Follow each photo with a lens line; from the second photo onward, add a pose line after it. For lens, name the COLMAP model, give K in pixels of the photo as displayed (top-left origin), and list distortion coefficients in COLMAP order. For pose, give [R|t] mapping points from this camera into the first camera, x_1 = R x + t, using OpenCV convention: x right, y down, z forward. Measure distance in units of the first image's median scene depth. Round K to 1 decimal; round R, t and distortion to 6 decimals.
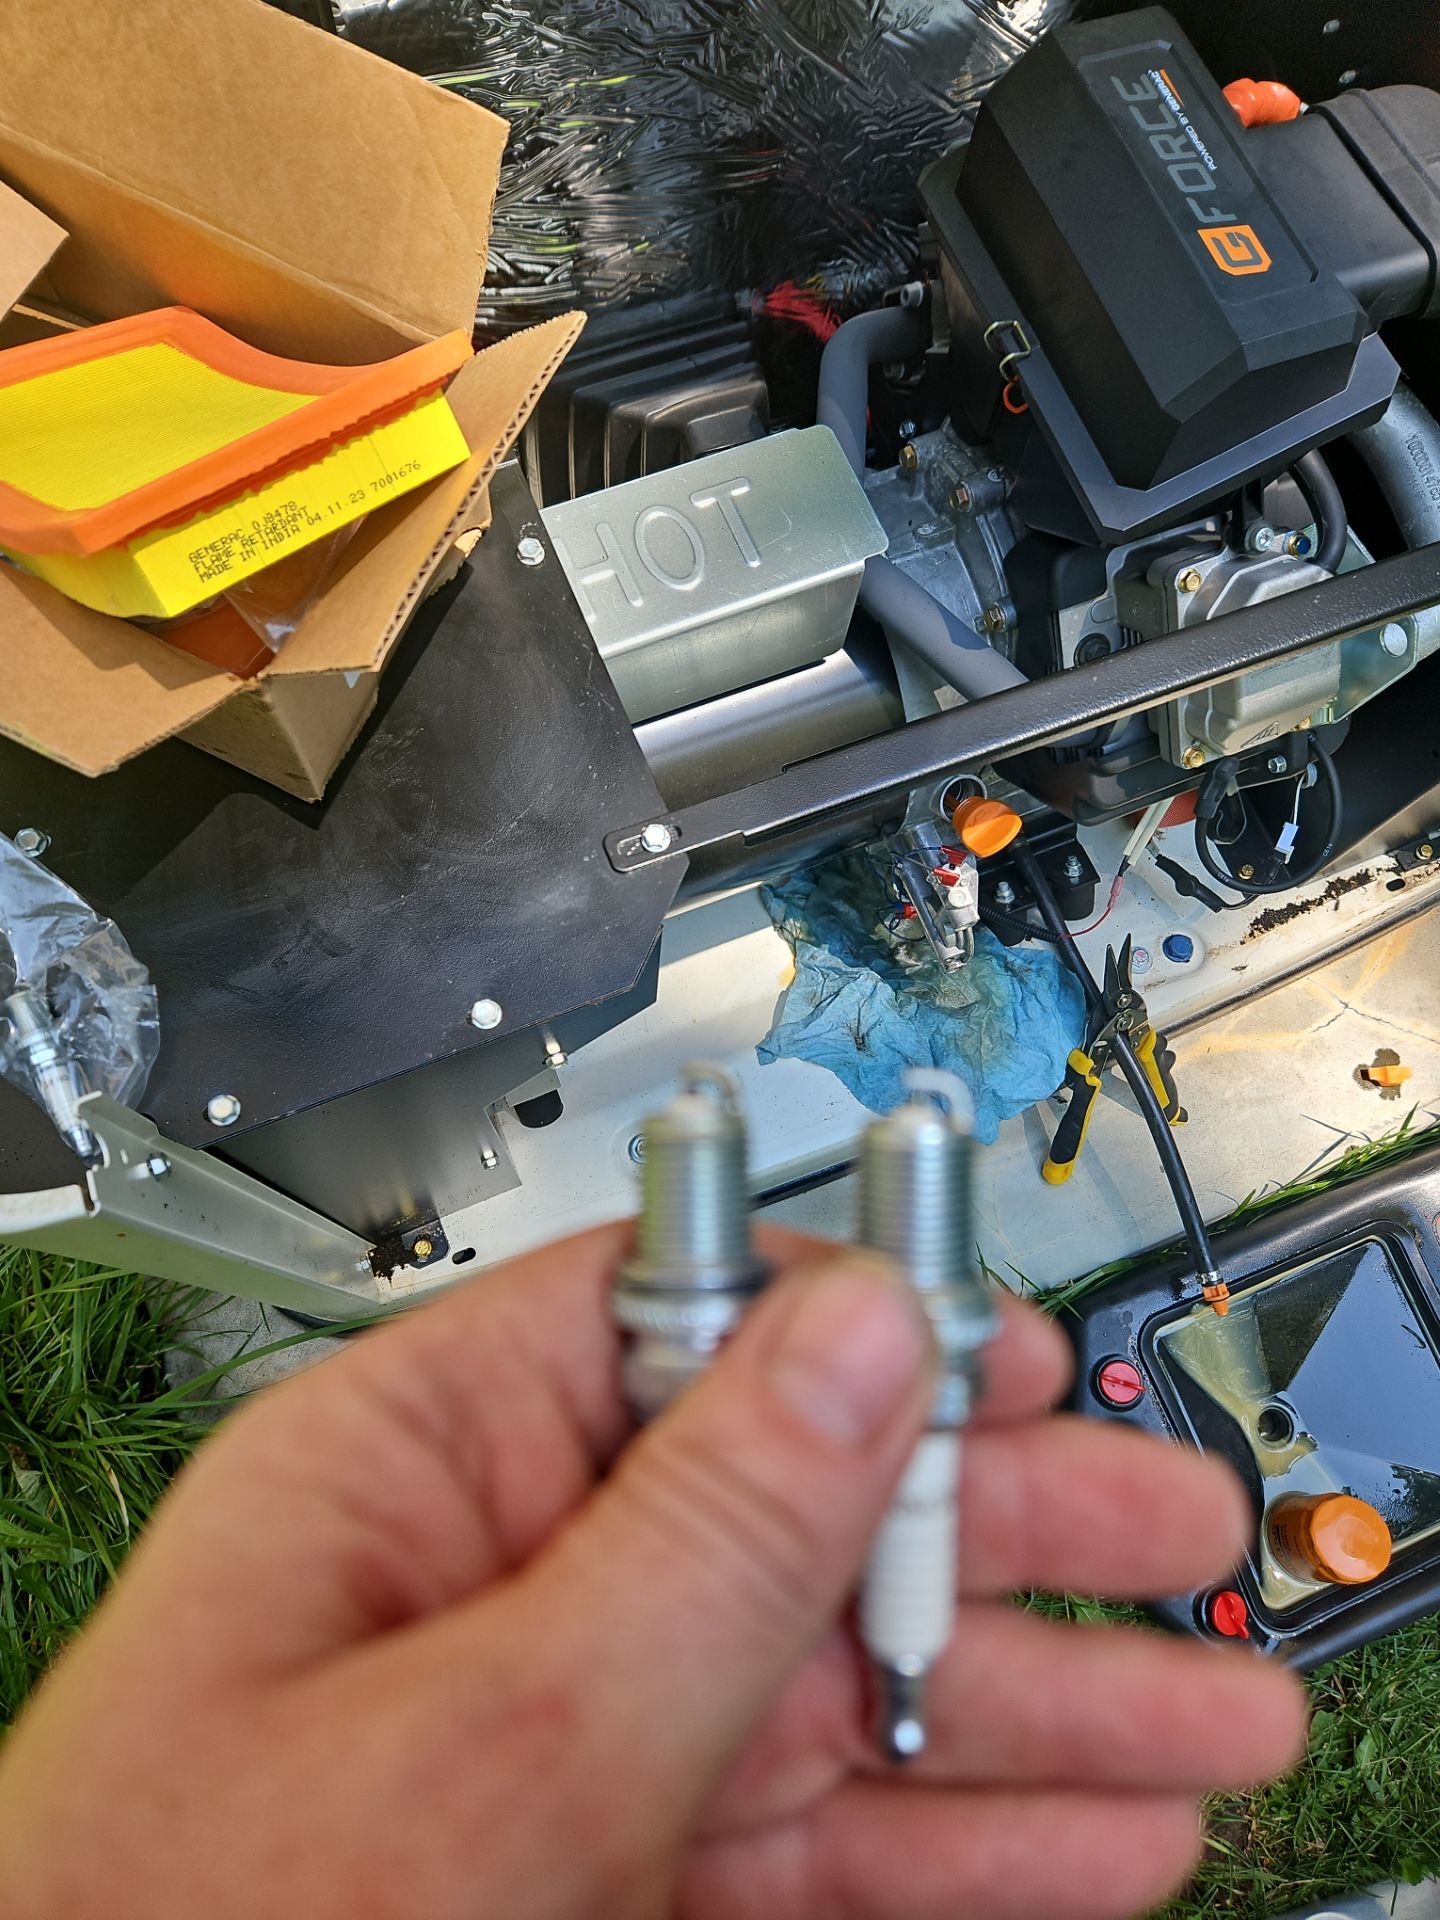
lens RADIAL K [[1299.7, 0, 713.8], [0, 1299.7, 979.2], [0, 0, 1]] dist [0.066248, -0.072108]
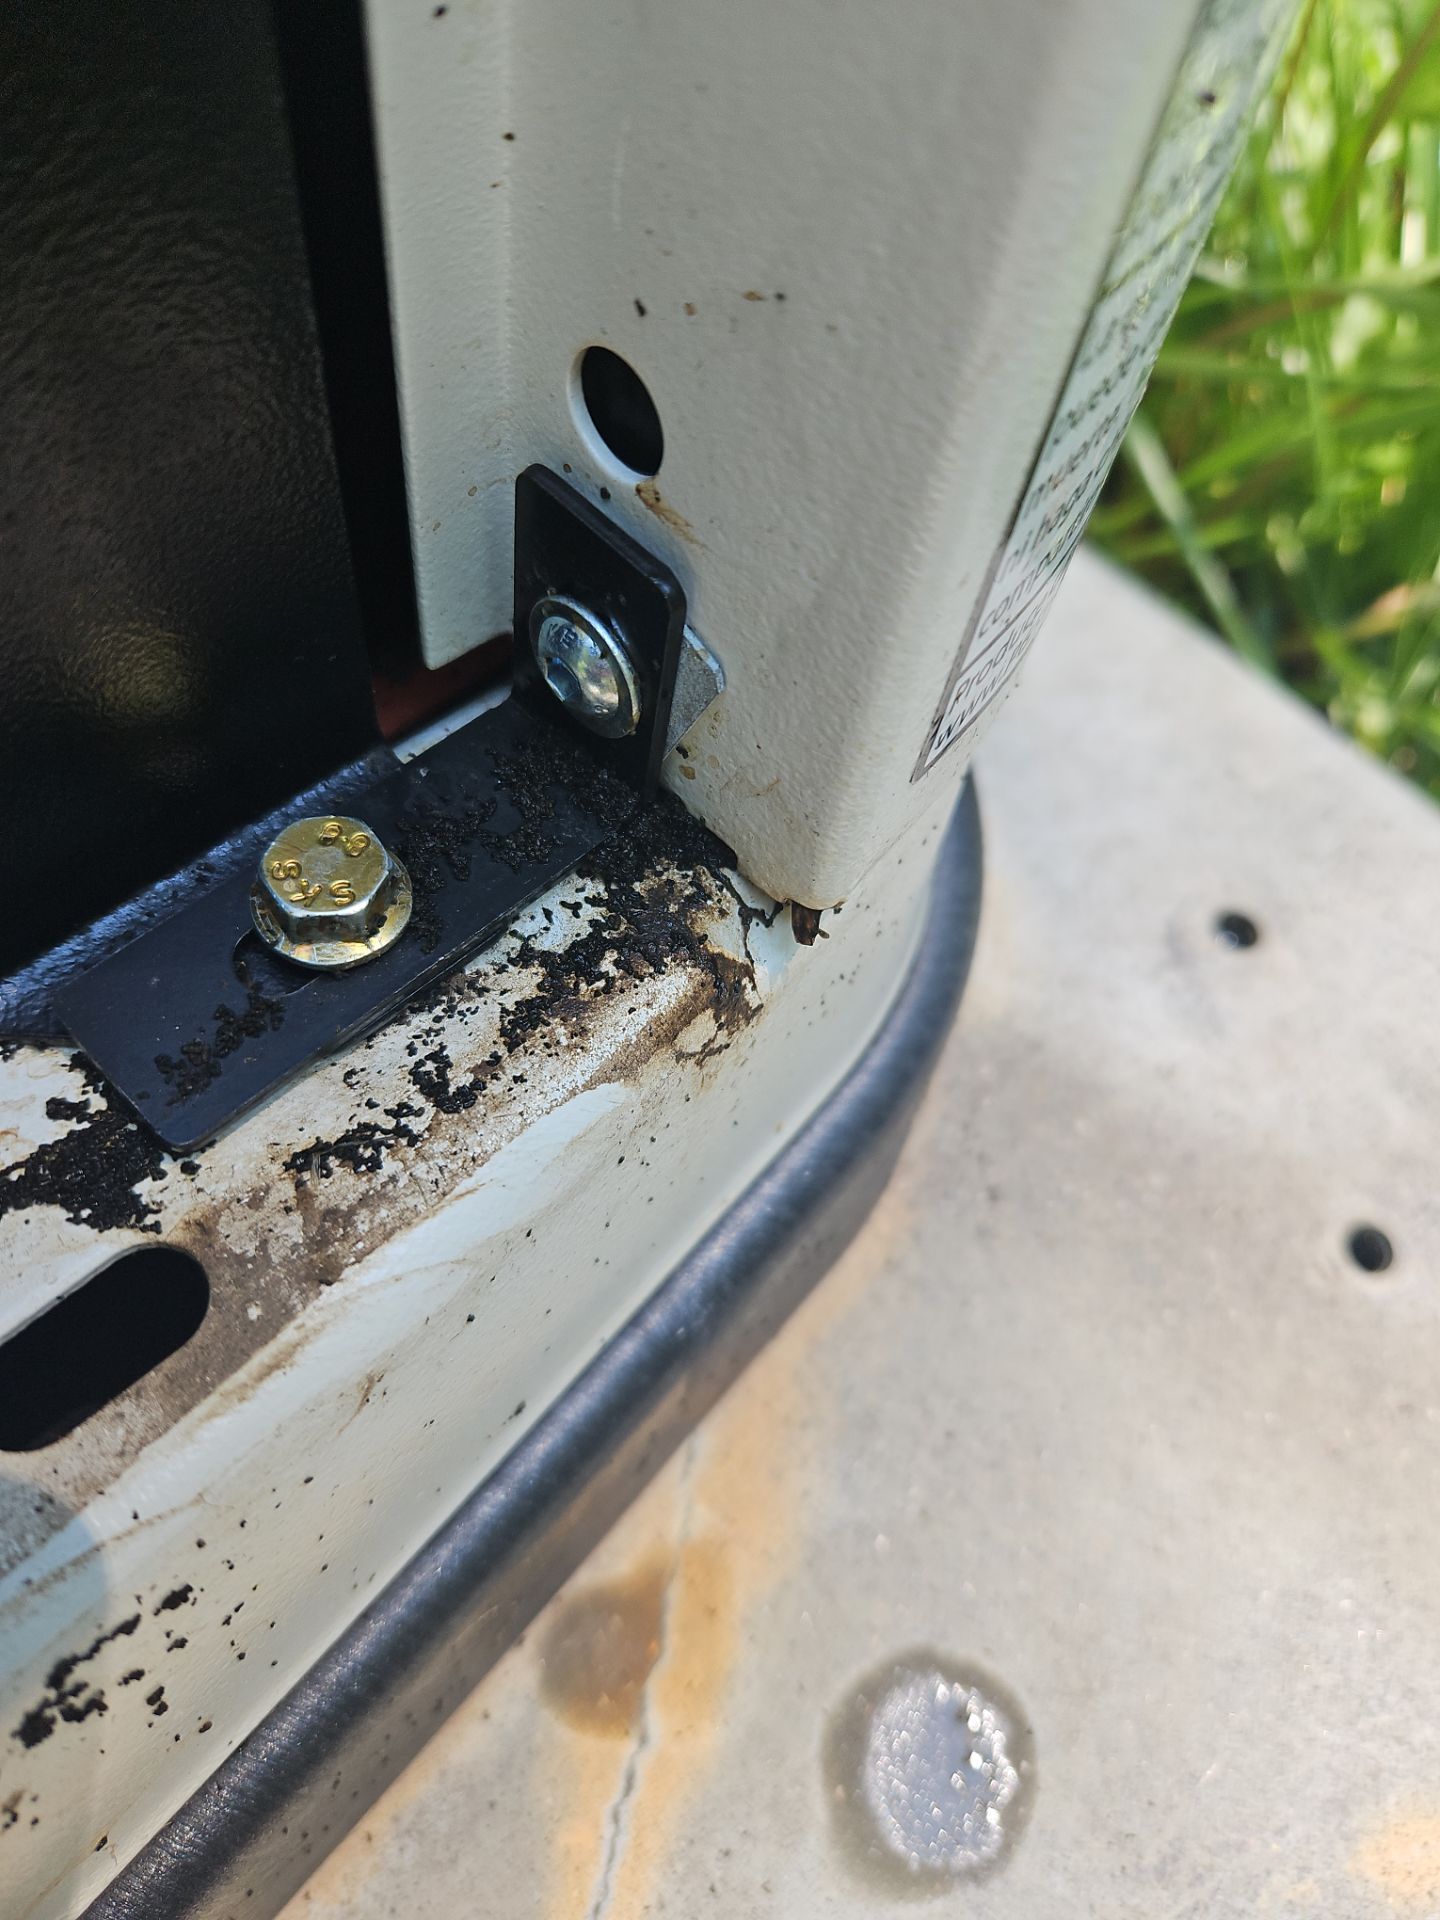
lens RADIAL K [[1306.9, 0, 708.1], [0, 1306.9, 966.2], [0, 0, 1]] dist [0.078285, -0.074981]
pose [[0.934886, -0.297377, 0.193790, 0.586981], [0.328626, 0.931496, -0.155951, -0.072836], [-0.134138, 0.209480, 0.968568, 0.973580]]
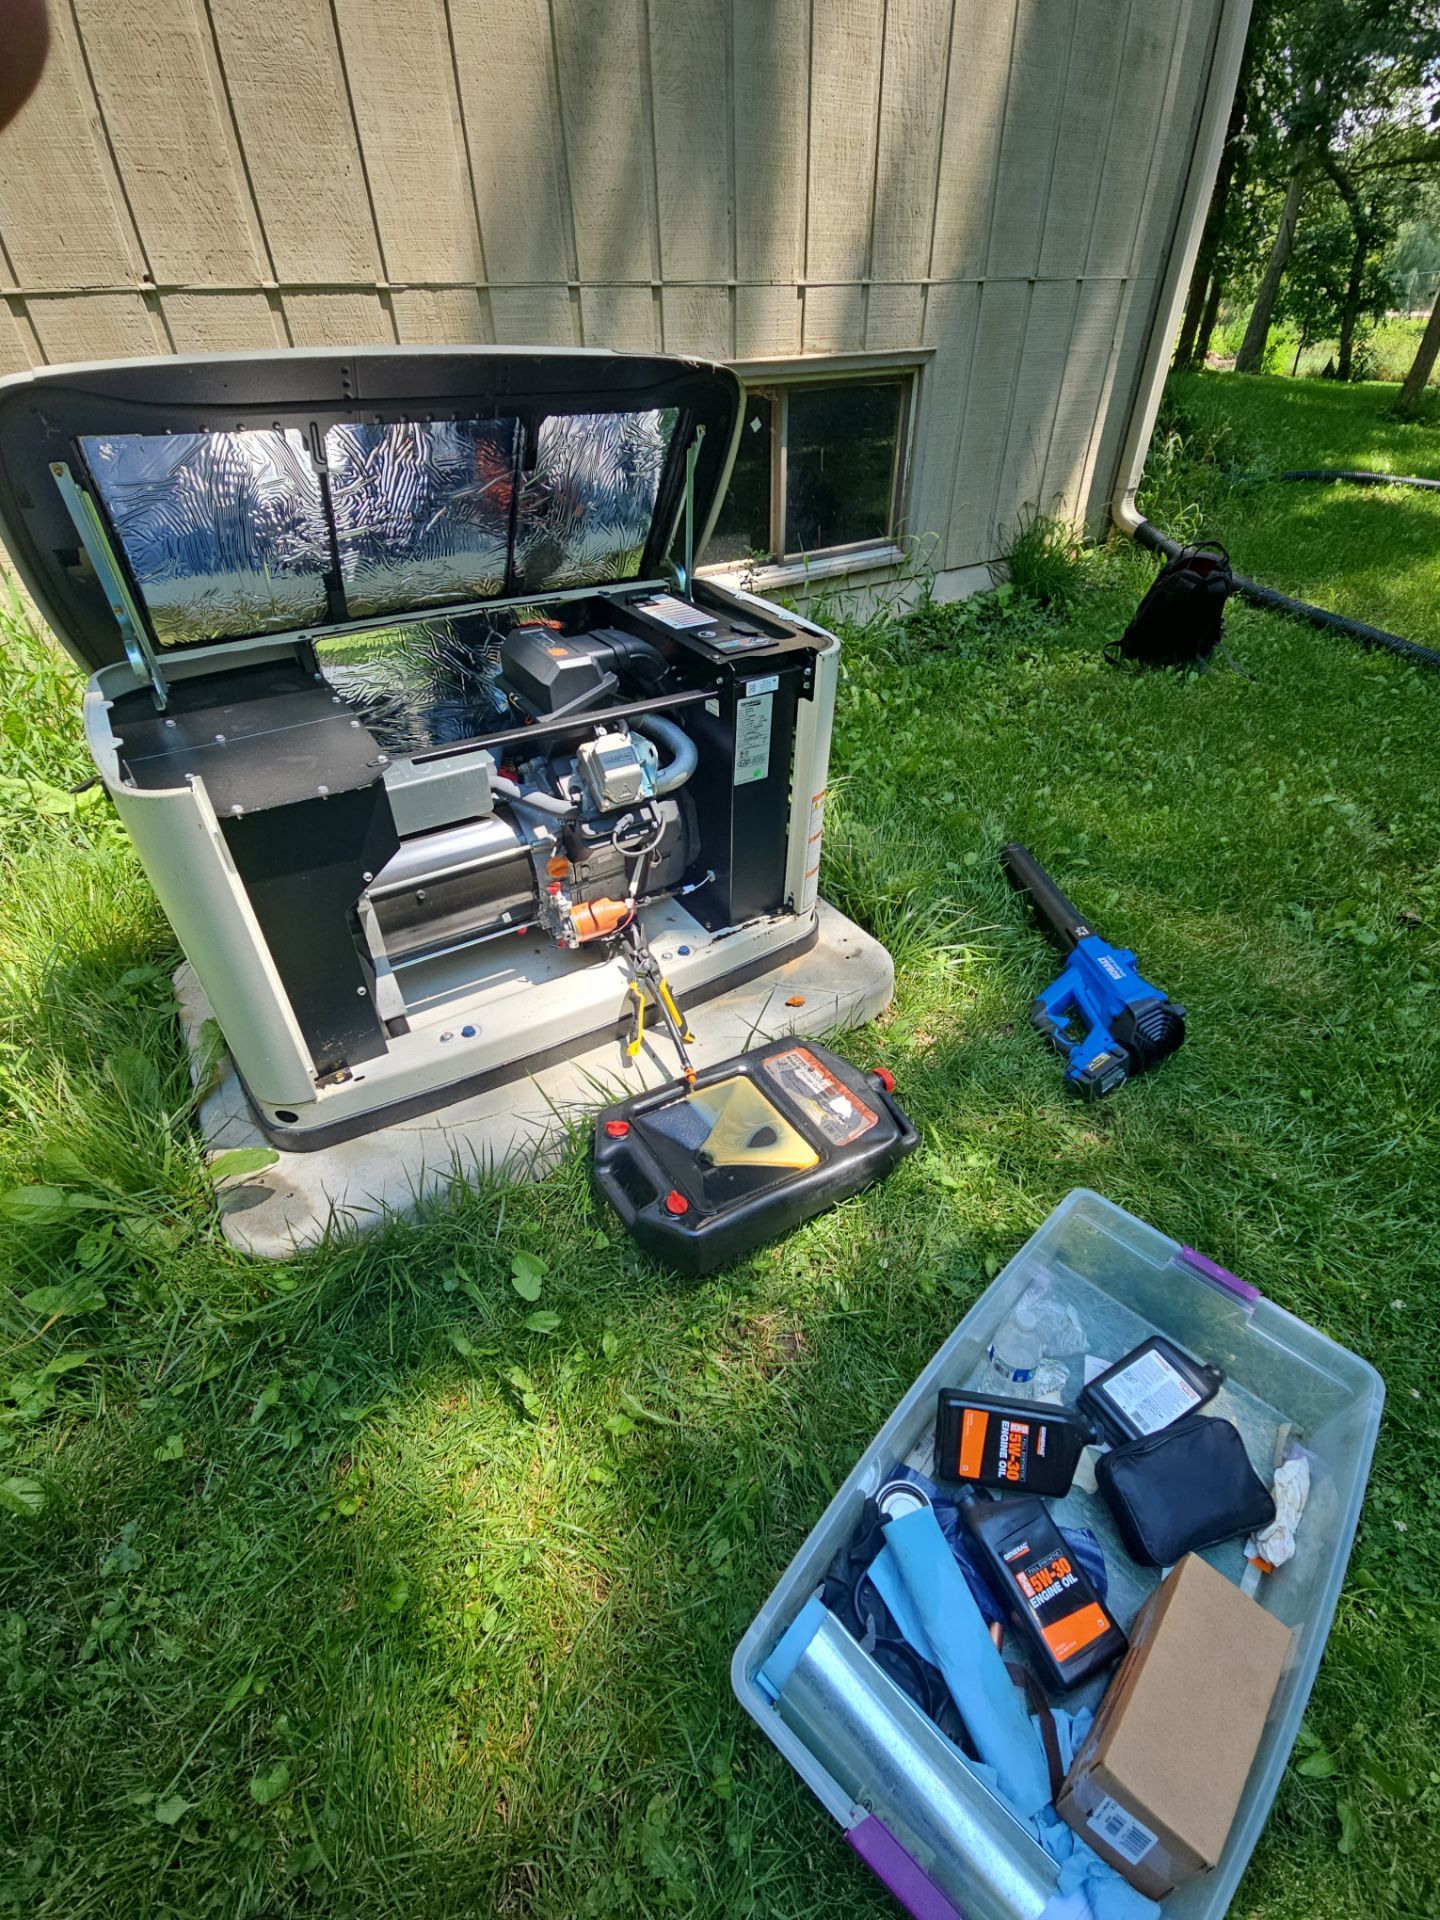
lens RADIAL K [[851.6, 0, 719.4], [0, 851.6, 955.8], [0, 0, 1]] dist [0.000550, 0.000109]
pose [[0.983148, -0.148547, 0.106555, 0.266706], [0.182769, 0.811275, -0.555363, 0.898131], [-0.003948, 0.565479, 0.824753, -0.284548]]
